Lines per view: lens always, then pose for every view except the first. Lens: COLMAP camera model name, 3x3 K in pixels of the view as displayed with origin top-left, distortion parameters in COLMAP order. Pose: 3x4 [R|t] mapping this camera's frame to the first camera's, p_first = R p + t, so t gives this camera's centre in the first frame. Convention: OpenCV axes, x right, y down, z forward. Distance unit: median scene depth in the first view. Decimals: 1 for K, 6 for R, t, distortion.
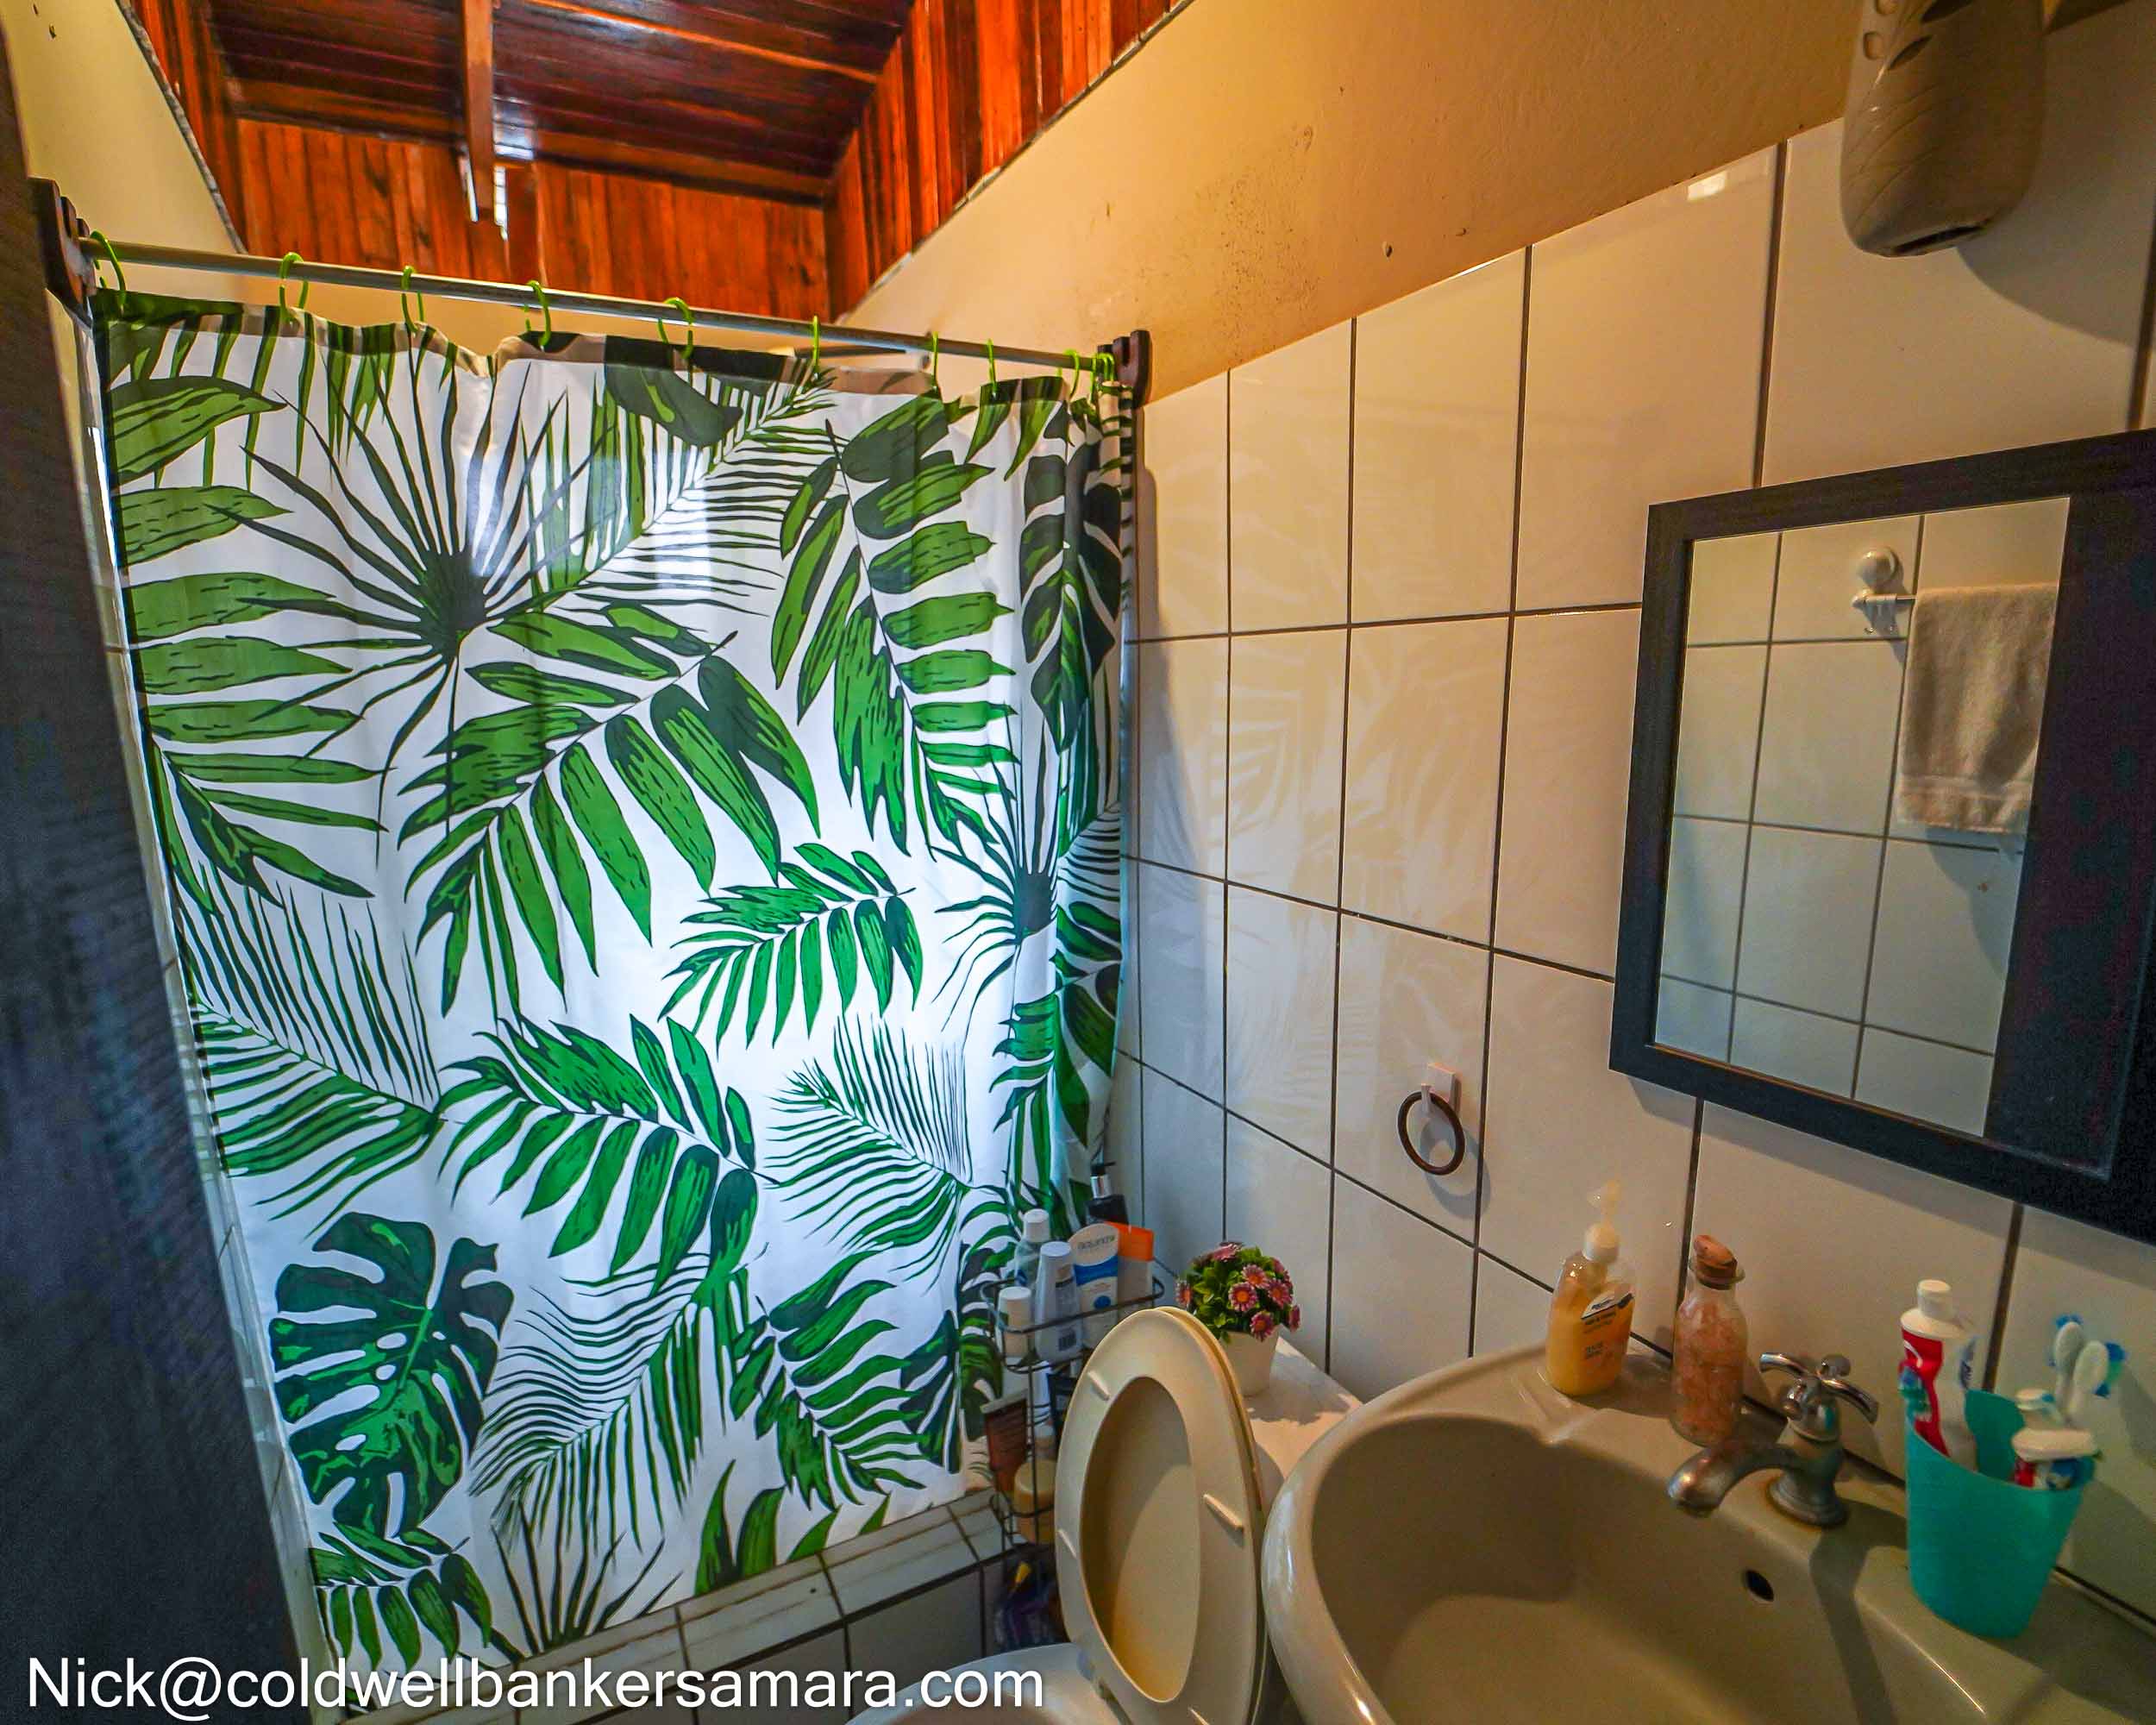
lens RADIAL K [[1105.4, 0, 1082.6], [0, 1105.4, 865.0], [0, 0, 1]] dist [-0.018002, -0.000113]
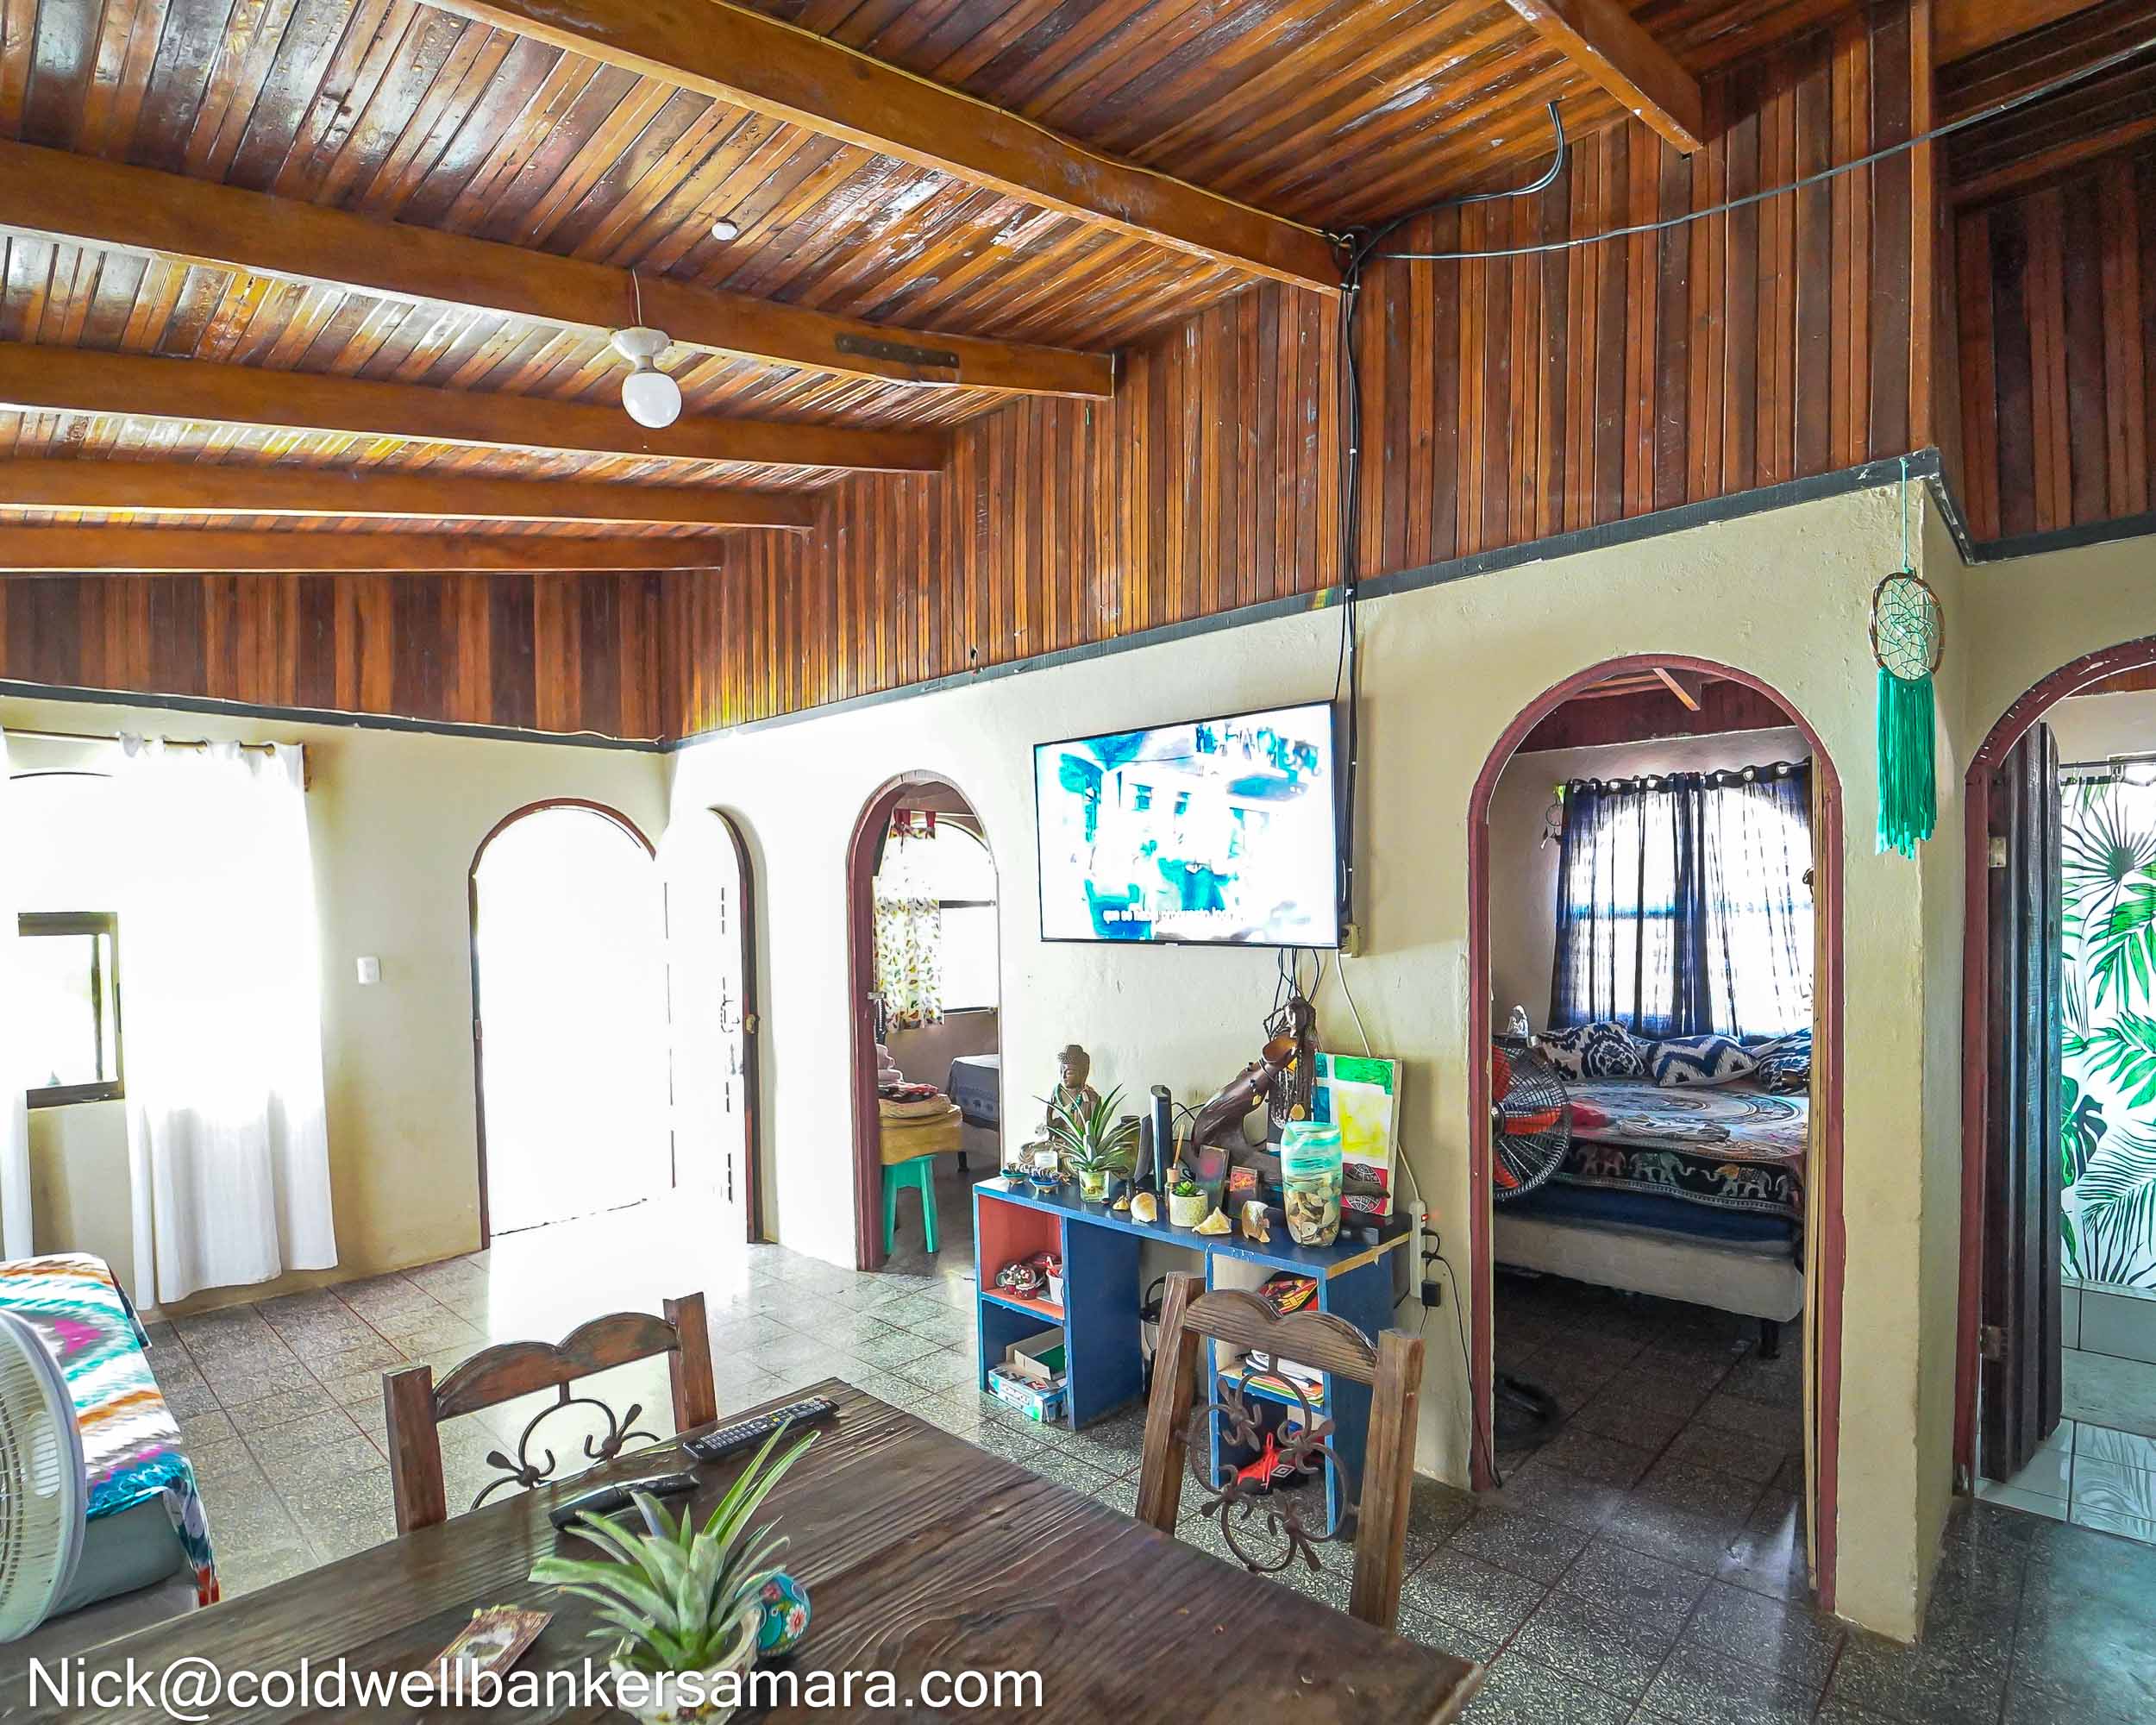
lens RADIAL K [[1105.4, 0, 1092.1], [0, 1105.4, 917.4], [0, 0, 1]] dist [-0.018002, -0.000113]
pose [[0.306674, 0.034603, -0.951185, 1.247060], [-0.170060, 0.985251, -0.018987, 0.394373], [0.936499, 0.167582, 0.308036, -2.257711]]
